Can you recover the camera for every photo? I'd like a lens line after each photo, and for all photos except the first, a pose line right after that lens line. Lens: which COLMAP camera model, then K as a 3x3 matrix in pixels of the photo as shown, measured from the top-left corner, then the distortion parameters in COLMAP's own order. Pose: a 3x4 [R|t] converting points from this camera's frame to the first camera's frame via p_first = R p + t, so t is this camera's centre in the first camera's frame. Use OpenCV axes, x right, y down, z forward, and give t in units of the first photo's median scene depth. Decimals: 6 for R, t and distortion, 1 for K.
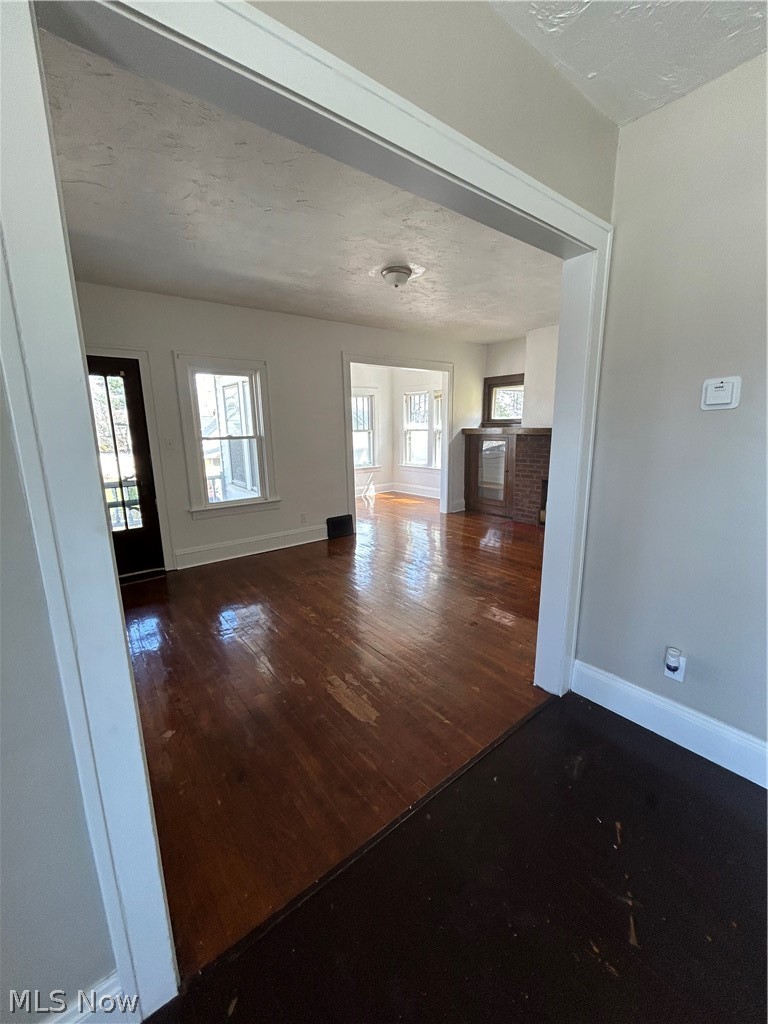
lens RADIAL K [[412.6, 0, 386.4], [0, 412.6, 510.8], [0, 0, 1]] dist [-0.001463, 0.000166]
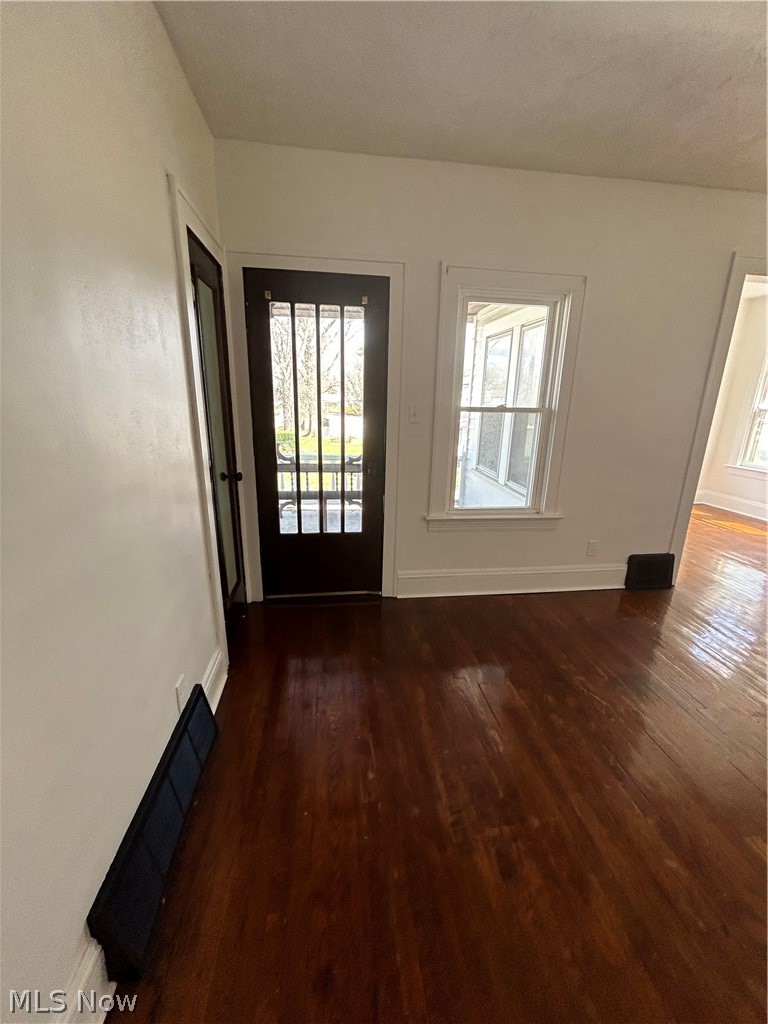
lens RADIAL K [[412.6, 0, 385.4], [0, 412.6, 510.7], [0, 0, 1]] dist [-0.001463, 0.000166]
pose [[0.862256, 0.171219, -0.476654, -0.184450], [-0.139368, 0.985003, 0.101710, -0.058661], [0.486920, -0.021270, 0.873187, 0.329615]]
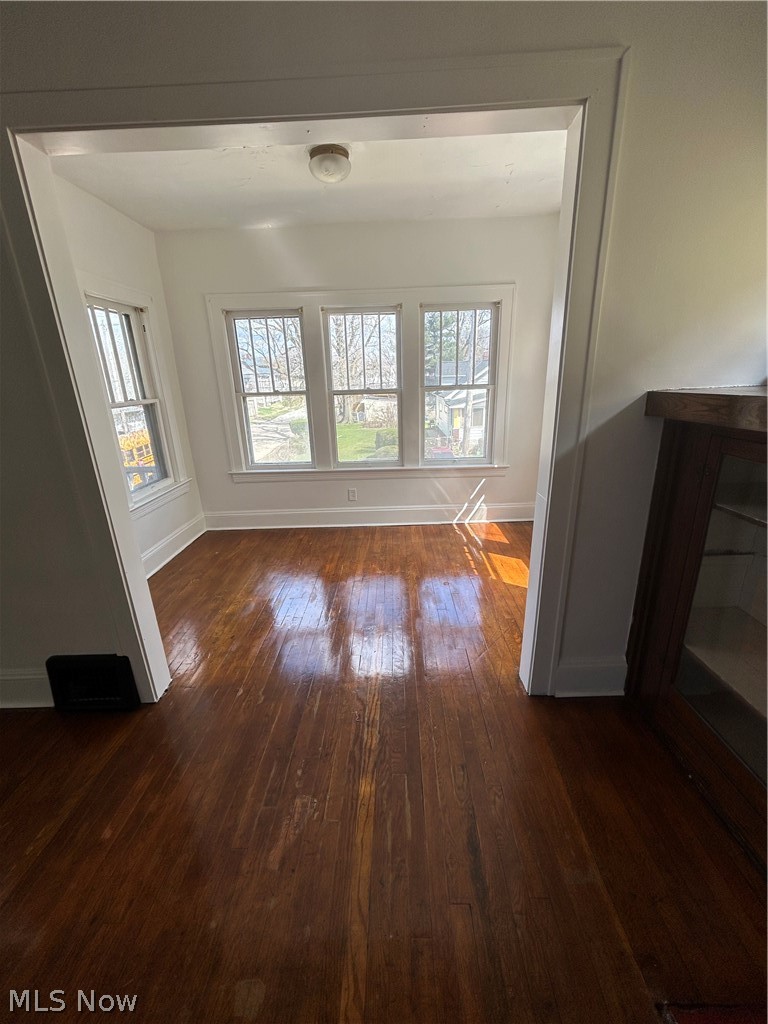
lens RADIAL K [[412.6, 0, 385.7], [0, 412.6, 512.3], [0, 0, 1]] dist [-0.001463, 0.000166]
pose [[0.776634, 0.189672, -0.600720, 0.290127], [-0.110050, 0.979782, 0.167081, -0.206519], [0.620266, -0.063651, 0.781805, 0.958592]]
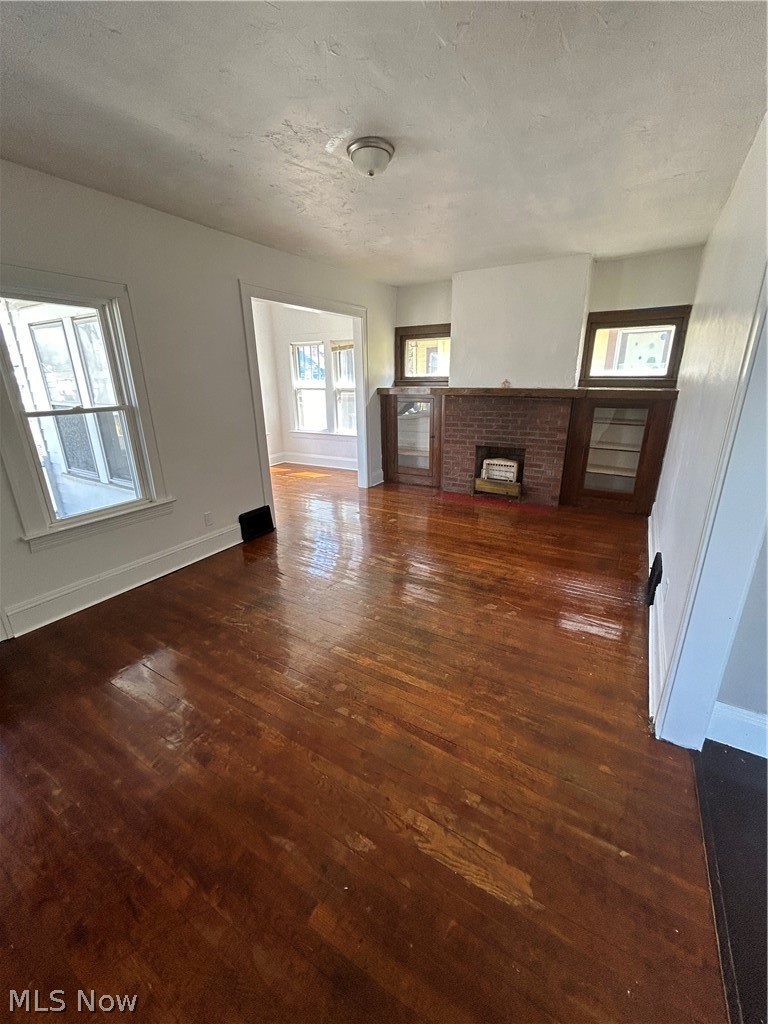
lens RADIAL K [[412.6, 0, 385.6], [0, 412.6, 510.4], [0, 0, 1]] dist [-0.001463, 0.000166]
pose [[0.934552, -0.108643, 0.338834, -0.155871], [0.072728, 0.990467, 0.116987, -0.061065], [-0.348314, -0.084687, 0.933545, 0.225834]]
